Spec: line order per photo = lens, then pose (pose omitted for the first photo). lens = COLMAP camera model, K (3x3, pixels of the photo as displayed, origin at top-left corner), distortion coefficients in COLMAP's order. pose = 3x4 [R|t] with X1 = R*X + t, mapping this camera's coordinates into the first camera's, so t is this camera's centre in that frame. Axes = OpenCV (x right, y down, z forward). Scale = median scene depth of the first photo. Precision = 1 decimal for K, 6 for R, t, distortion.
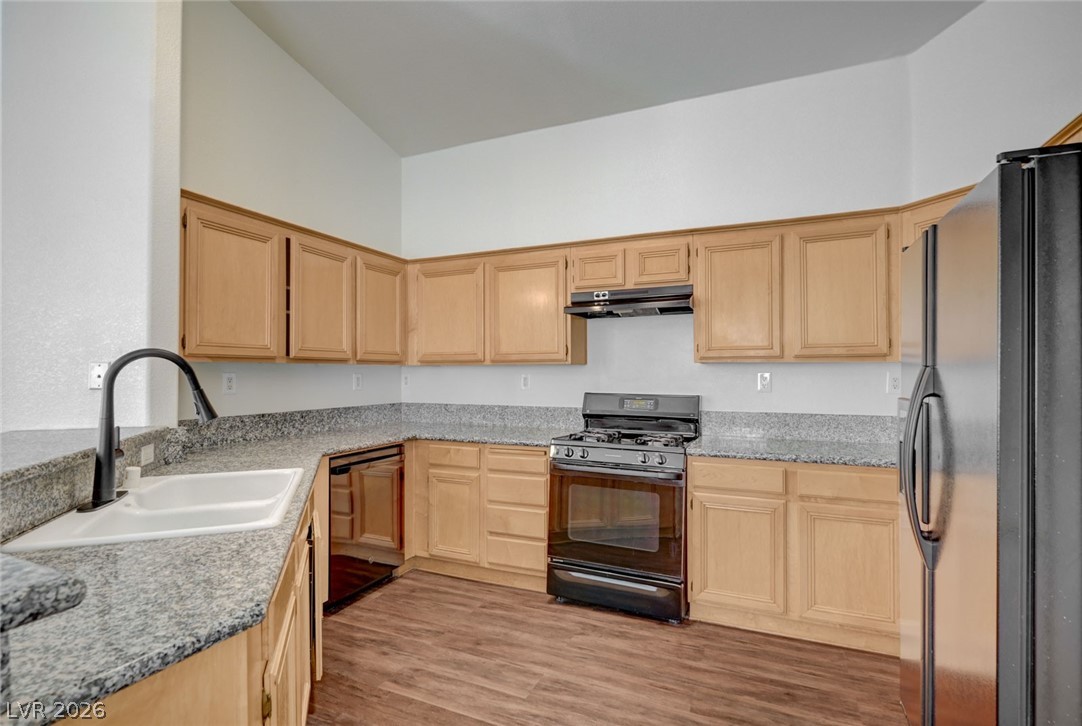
lens RADIAL K [[510.8, 0, 551.4], [0, 510.8, 367.1], [0, 0, 1]] dist [-0.002067, -0.000126]
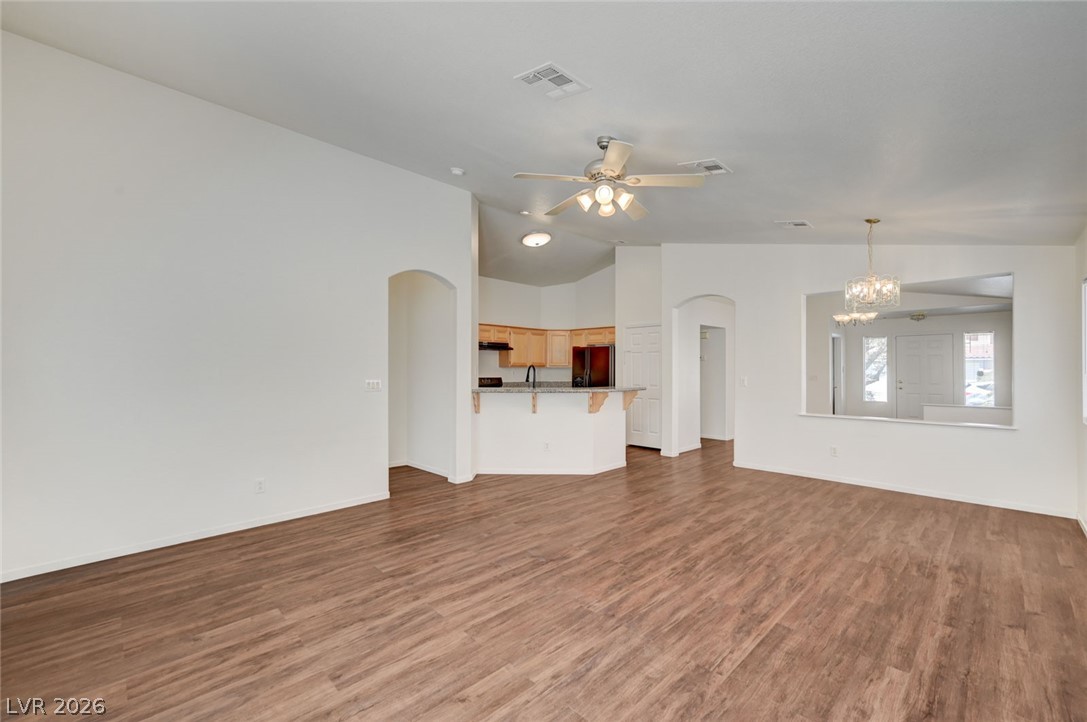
lens RADIAL K [[448.3, 0, 547.4], [0, 448.3, 369.1], [0, 0, 1]] dist [0.000911, 0.000167]
pose [[0.370575, 0.001629, 0.928801, -2.261580], [-0.010572, 0.999941, 0.002465, -0.004977], [-0.928742, -0.010732, 0.370570, -0.284604]]
